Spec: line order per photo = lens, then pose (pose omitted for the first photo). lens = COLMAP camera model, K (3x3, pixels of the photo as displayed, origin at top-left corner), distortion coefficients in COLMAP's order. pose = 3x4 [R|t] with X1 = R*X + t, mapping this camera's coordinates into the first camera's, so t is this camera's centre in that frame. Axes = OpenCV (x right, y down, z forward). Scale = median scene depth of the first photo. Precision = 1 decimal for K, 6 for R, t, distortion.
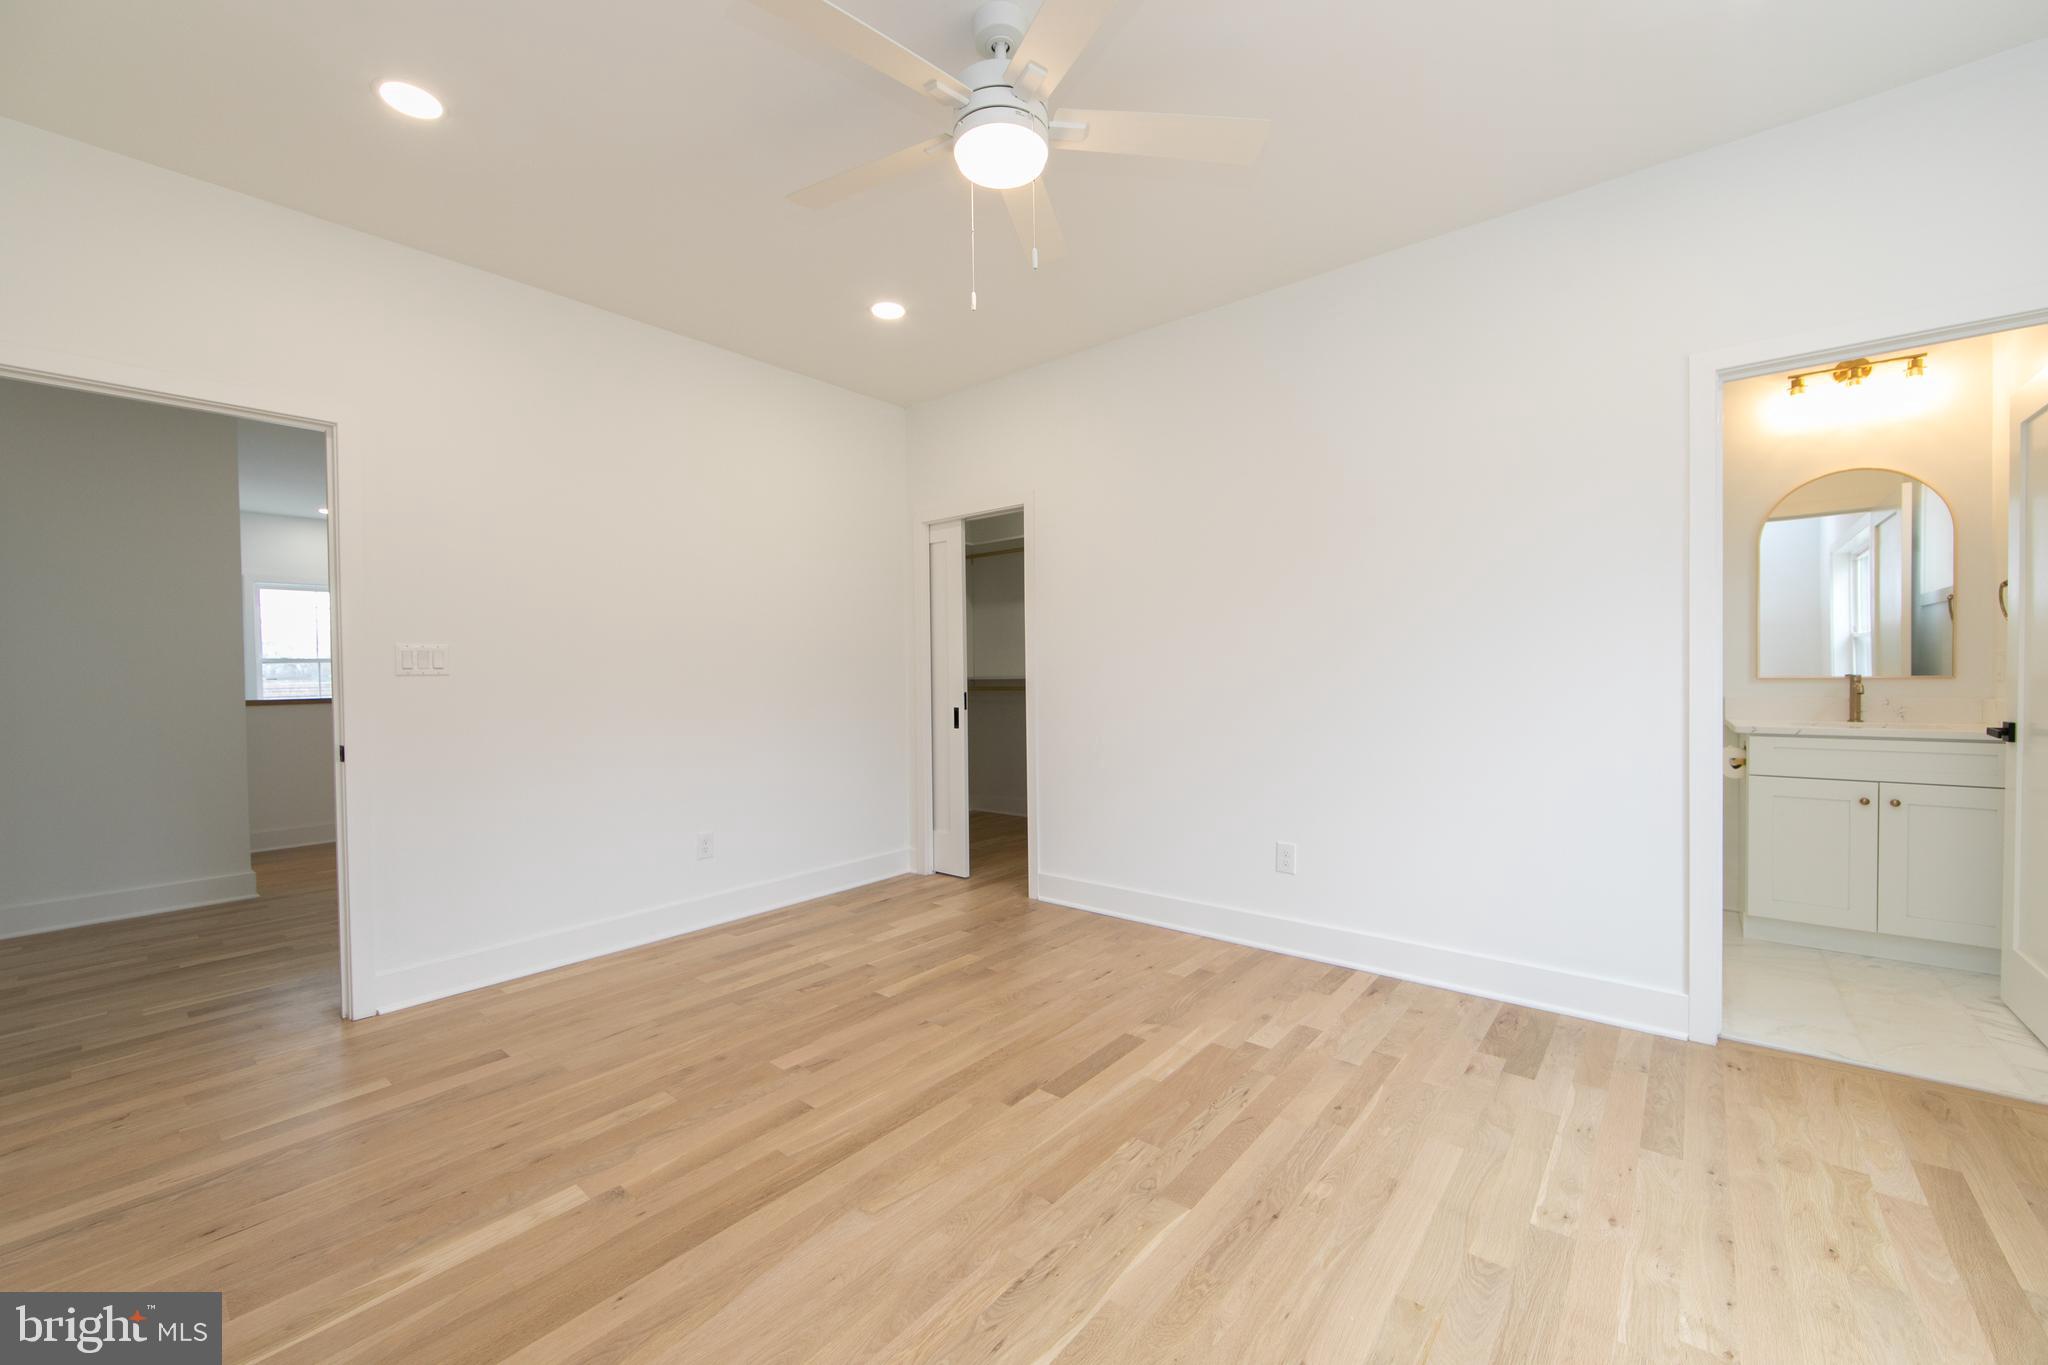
lens RADIAL K [[801.3, 0, 1029.8], [0, 801.3, 685.9], [0, 0, 1]] dist [-0.003448, -0.000225]
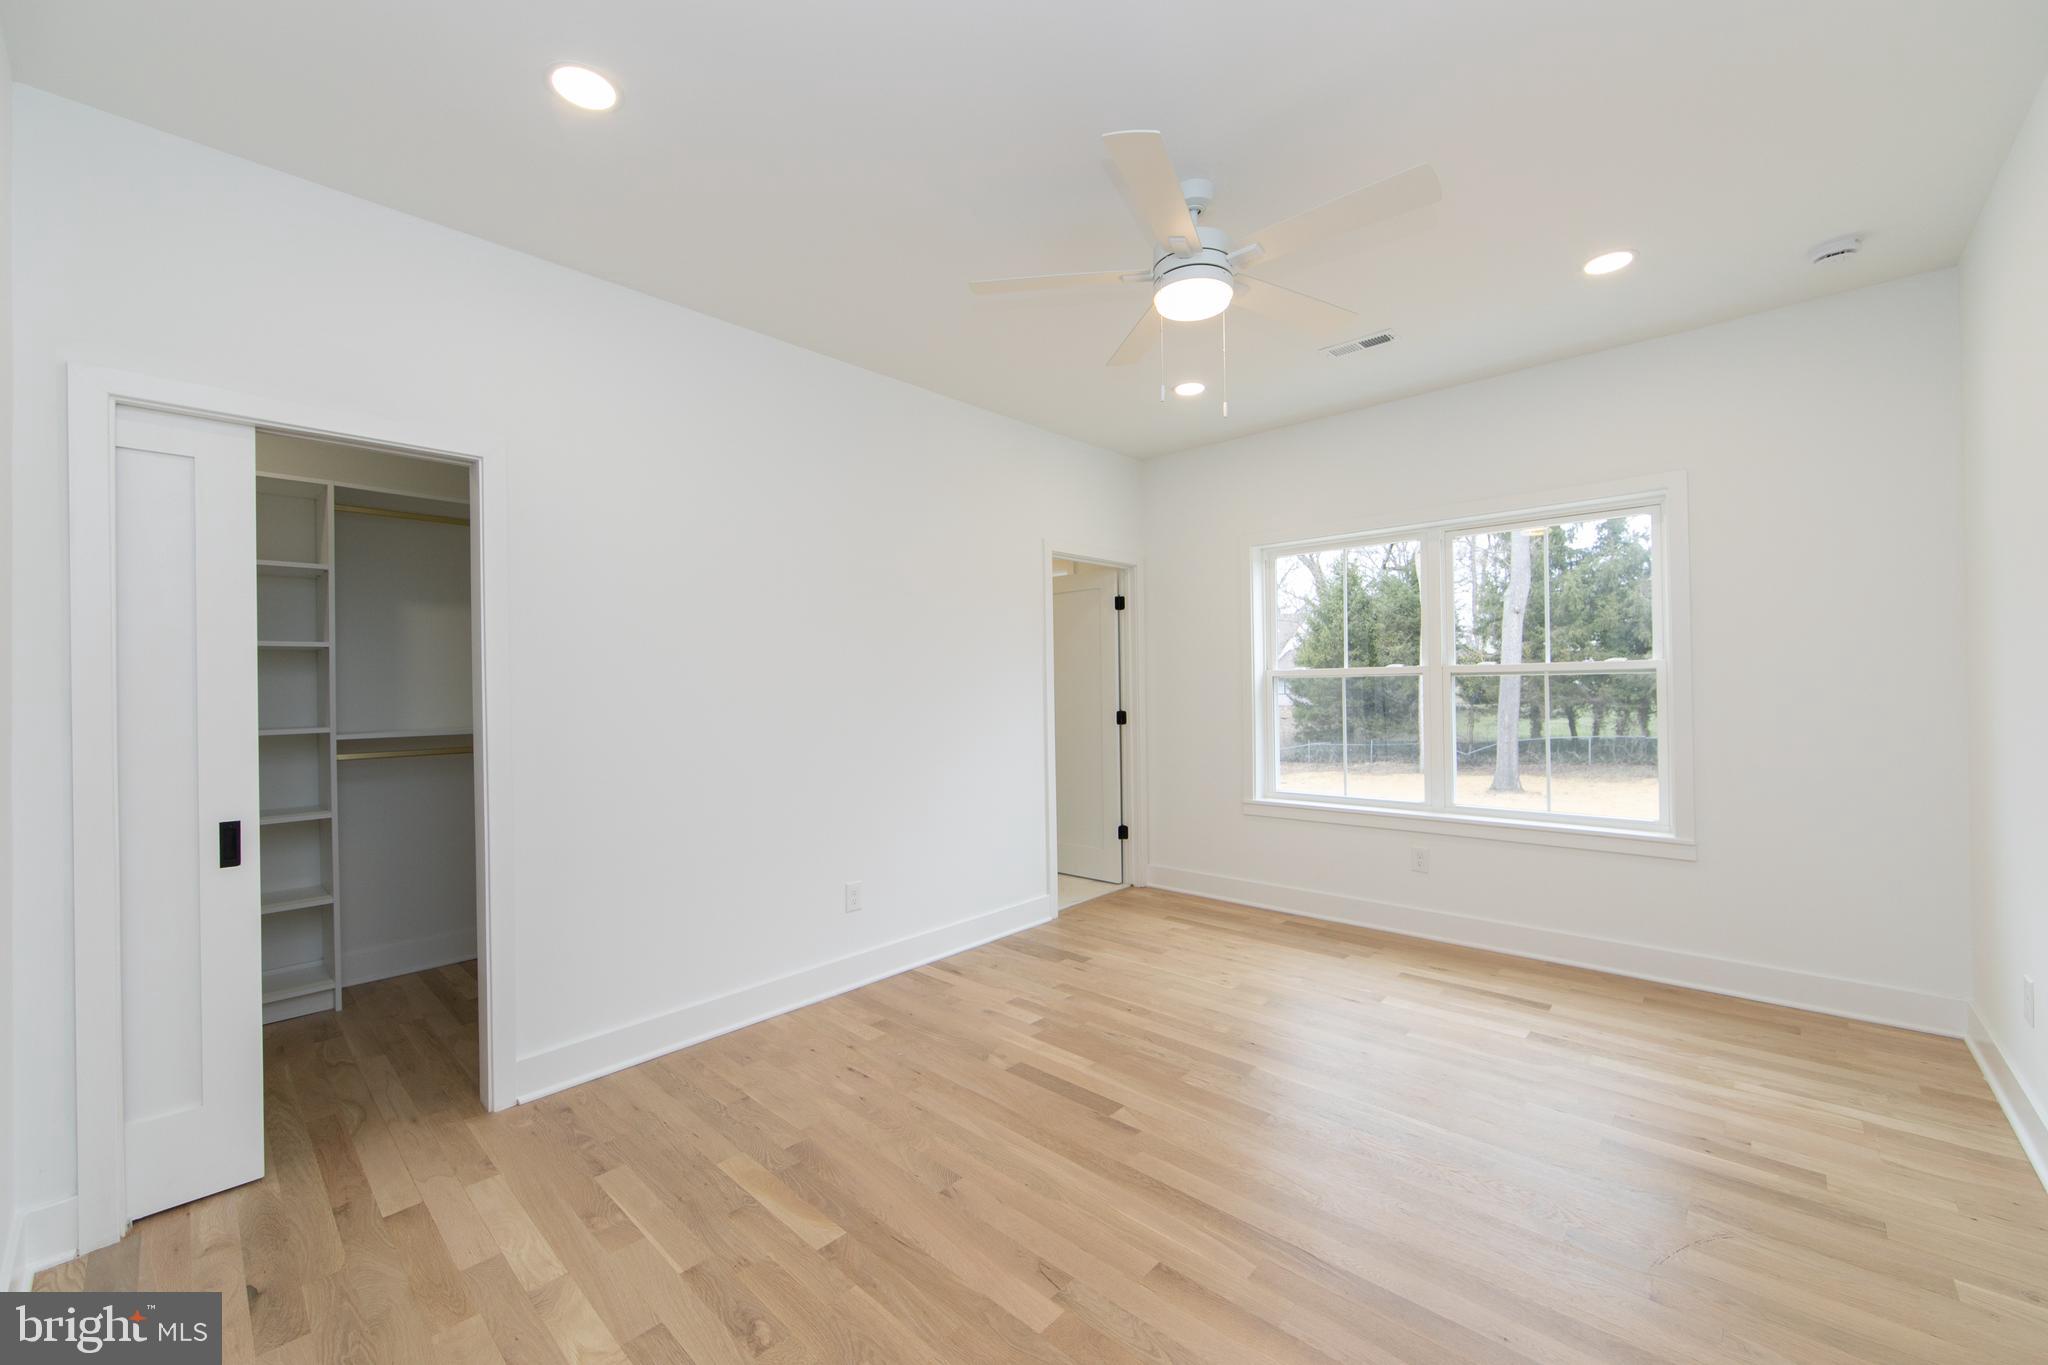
lens RADIAL K [[801.3, 0, 1029.8], [0, 801.3, 685.9], [0, 0, 1]] dist [-0.003448, -0.000225]
pose [[0.047794, 0.011973, 0.998785, -0.902999], [0.028510, 0.999504, -0.013346, -0.054248], [-0.998450, 0.029113, 0.047429, 0.869942]]
